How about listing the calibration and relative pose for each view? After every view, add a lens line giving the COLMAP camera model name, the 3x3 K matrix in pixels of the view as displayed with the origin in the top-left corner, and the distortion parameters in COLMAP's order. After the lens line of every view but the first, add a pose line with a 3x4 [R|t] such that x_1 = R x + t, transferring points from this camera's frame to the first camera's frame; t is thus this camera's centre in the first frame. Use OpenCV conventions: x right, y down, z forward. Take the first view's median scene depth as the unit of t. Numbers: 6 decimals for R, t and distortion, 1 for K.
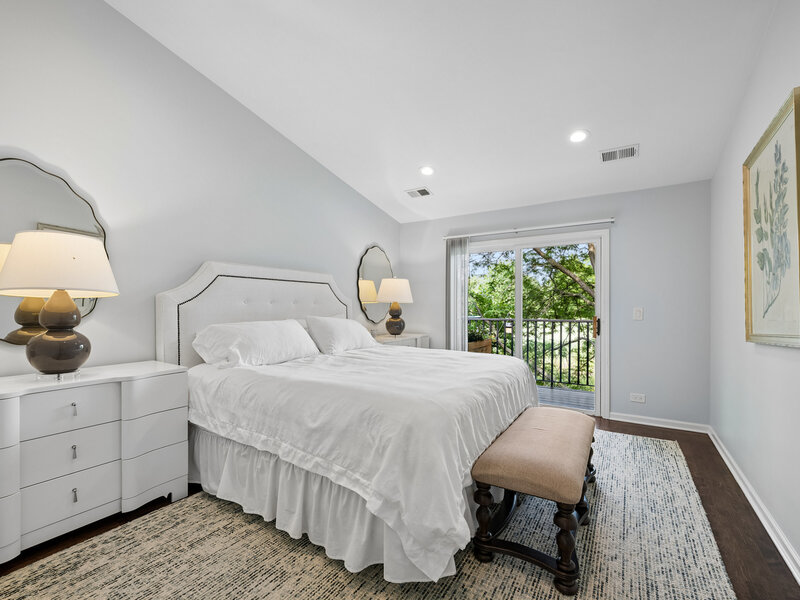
lens RADIAL K [[359.4, 0, 396.0], [0, 359.4, 302.1], [0, 0, 1]] dist [-0.005125, -0.000301]
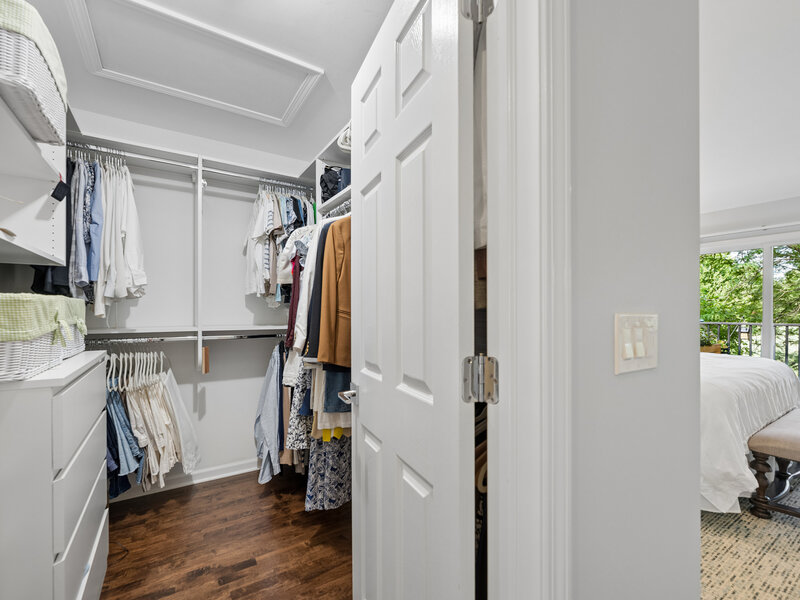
lens RADIAL K [[359.4, 0, 403.4], [0, 359.4, 307.2], [0, 0, 1]] dist [-0.005125, -0.000301]
pose [[0.910277, -0.006196, -0.413953, -0.360761], [0.008147, 0.999962, 0.002949, -0.011730], [0.413919, -0.006057, 0.910294, -0.615080]]
